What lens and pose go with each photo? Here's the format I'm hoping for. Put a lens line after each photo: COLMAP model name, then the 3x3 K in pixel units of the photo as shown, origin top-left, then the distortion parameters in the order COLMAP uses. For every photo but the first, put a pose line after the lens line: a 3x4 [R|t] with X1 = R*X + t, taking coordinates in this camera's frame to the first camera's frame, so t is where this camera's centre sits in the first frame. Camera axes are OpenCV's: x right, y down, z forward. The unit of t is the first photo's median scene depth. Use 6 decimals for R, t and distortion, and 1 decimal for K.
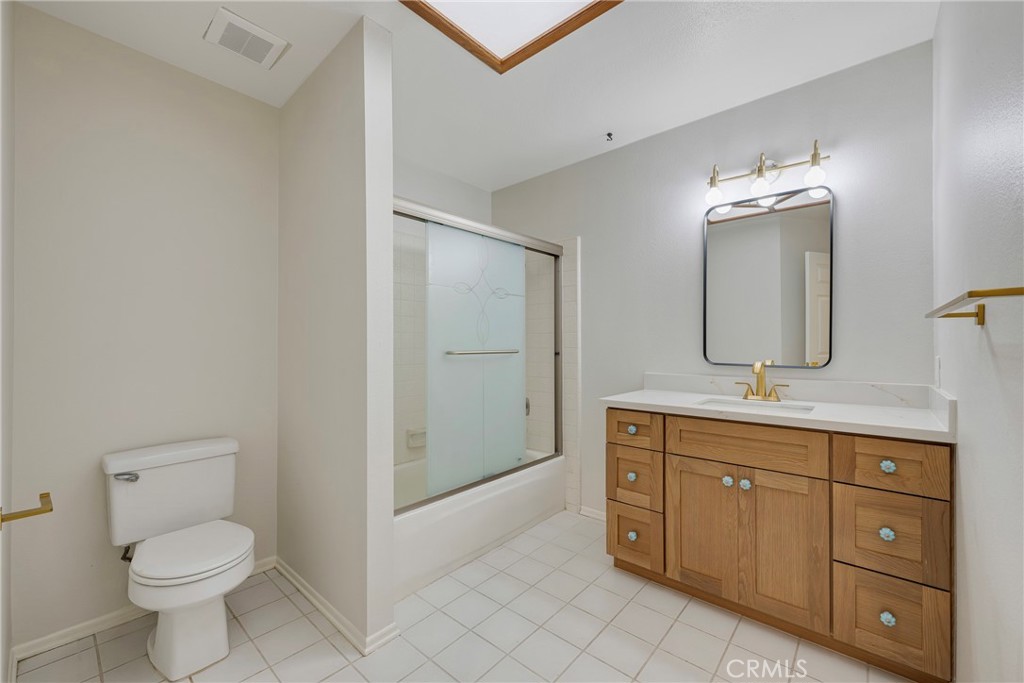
lens RADIAL K [[404.0, 0, 510.9], [0, 404.0, 346.4], [0, 0, 1]] dist [0.001191, 0.000036]
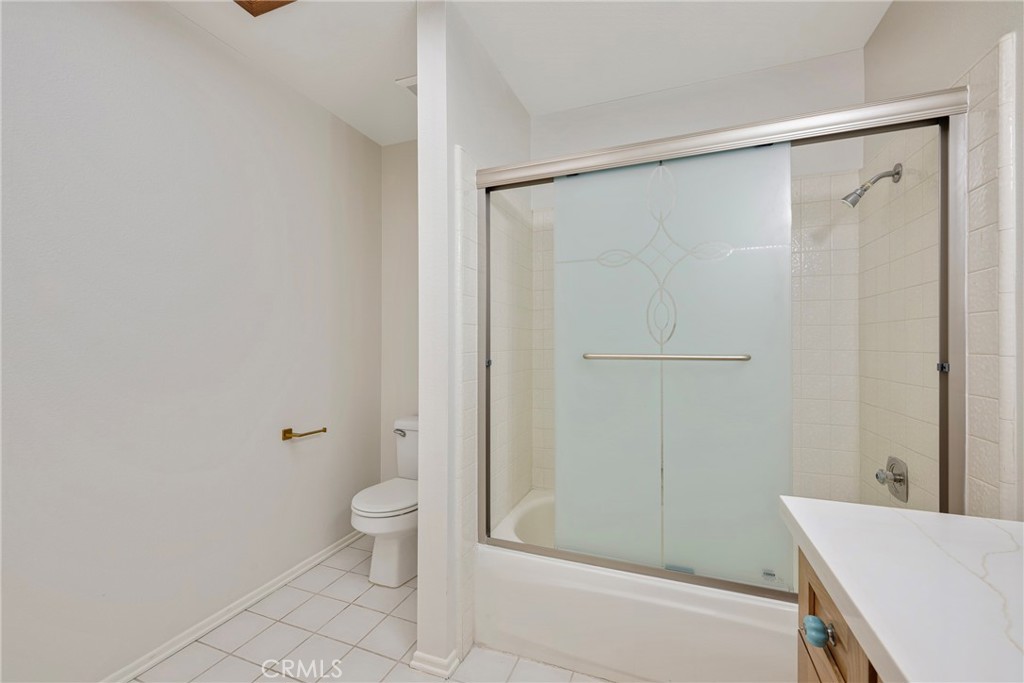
lens RADIAL K [[434.0, 0, 509.1], [0, 434.0, 339.4], [0, 0, 1]] dist [-0.000100, -0.000155]
pose [[0.340348, -0.000197, -0.940300, 0.457493], [0.002116, 0.999998, 0.000556, -0.012530], [0.940297, -0.002179, 0.340347, 0.569816]]
